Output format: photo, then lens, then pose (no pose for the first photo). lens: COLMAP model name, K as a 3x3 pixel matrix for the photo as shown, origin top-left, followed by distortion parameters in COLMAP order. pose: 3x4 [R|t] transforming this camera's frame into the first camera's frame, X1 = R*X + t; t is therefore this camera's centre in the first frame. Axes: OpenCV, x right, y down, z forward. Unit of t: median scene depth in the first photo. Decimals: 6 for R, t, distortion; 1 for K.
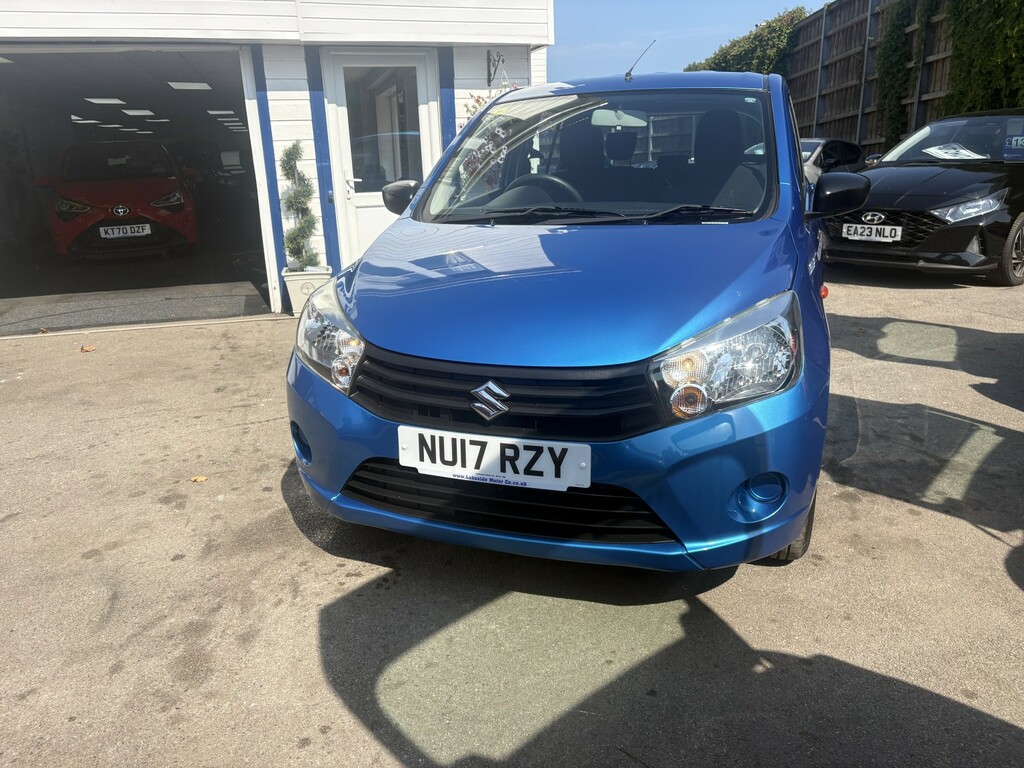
lens RADIAL K [[772.8, 0, 512.0], [0, 772.8, 384.0], [0, 0, 1]] dist [0.002668, 0.000227]
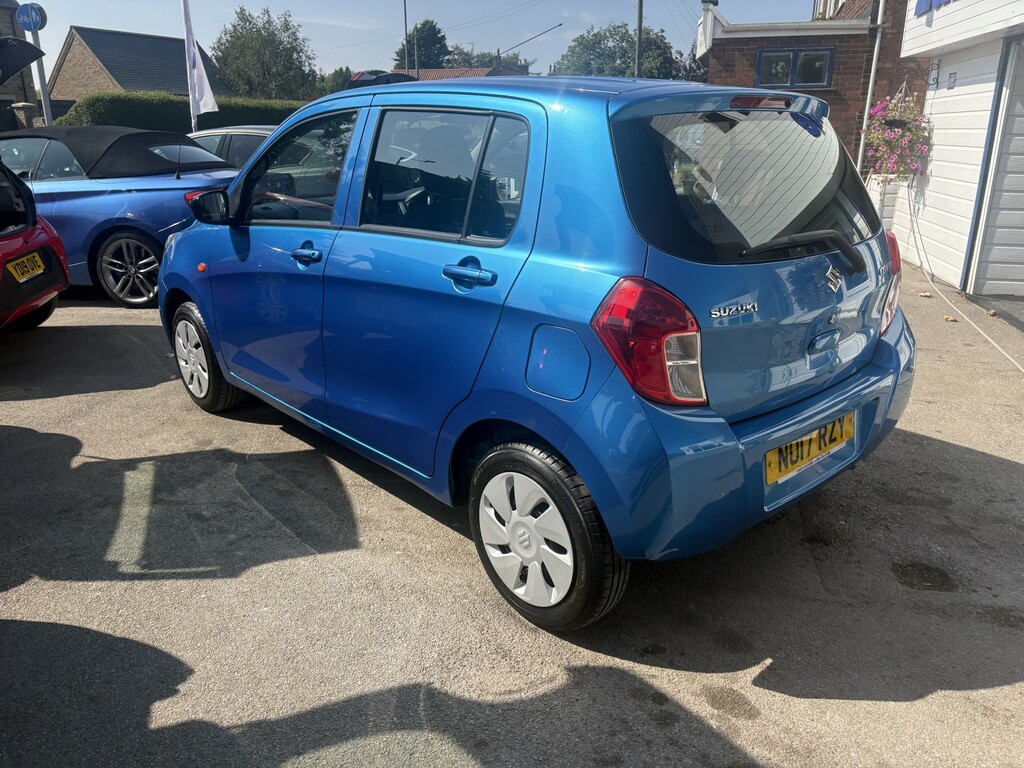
lens RADIAL K [[772.8, 0, 512.0], [0, 772.8, 384.0], [0, 0, 1]] dist [0.002668, 0.000227]
pose [[-0.467959, 0.286349, -0.836073, 1.157781], [-0.272859, 0.853015, 0.444874, -0.600676], [0.840573, 0.436313, -0.321043, 1.680891]]
